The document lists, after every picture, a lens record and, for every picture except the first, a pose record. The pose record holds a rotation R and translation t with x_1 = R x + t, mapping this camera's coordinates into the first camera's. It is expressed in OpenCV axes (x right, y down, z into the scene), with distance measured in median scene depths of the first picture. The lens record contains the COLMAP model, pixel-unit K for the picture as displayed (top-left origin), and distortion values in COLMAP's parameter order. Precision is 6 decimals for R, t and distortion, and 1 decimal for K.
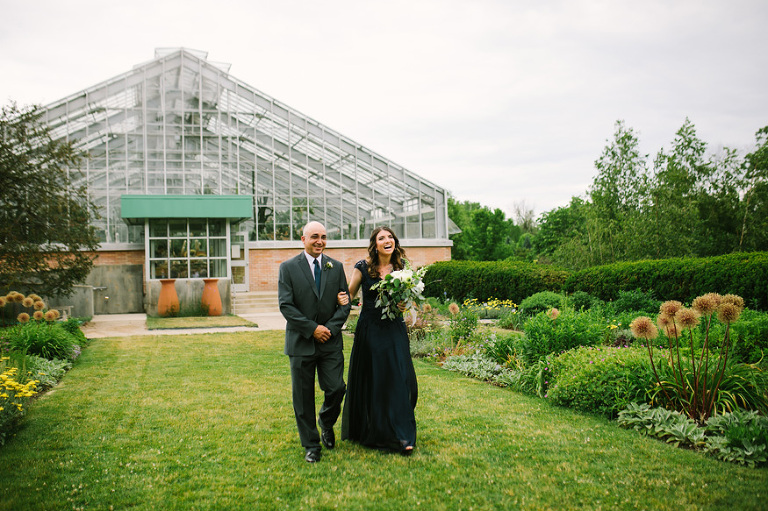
lens RADIAL K [[736.7, 0, 384.0], [0, 736.7, 255.5], [0, 0, 1]] dist [-0.060488, 0.088295]
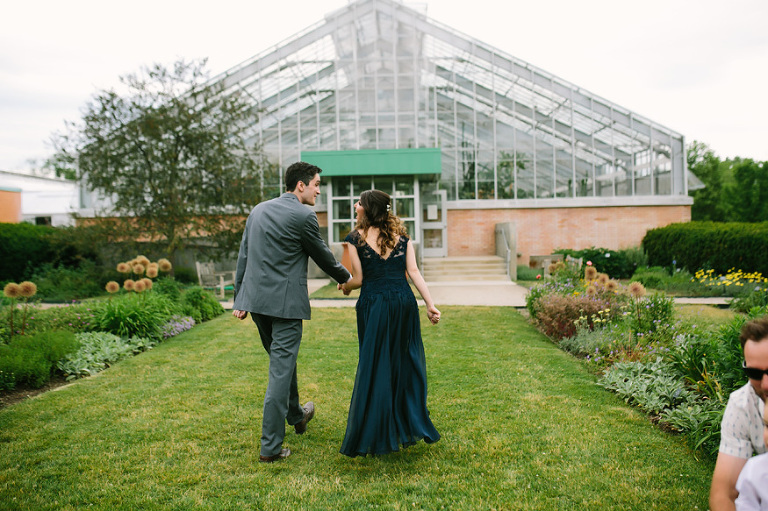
lens RADIAL K [[736.7, 0, 384.0], [0, 736.7, 255.5], [0, 0, 1]] dist [-0.060488, 0.088295]
pose [[0.943097, 0.012048, -0.332298, 0.043856], [0.004831, 0.998741, 0.049922, 0.002213], [0.332481, -0.048686, 0.941852, 0.123484]]
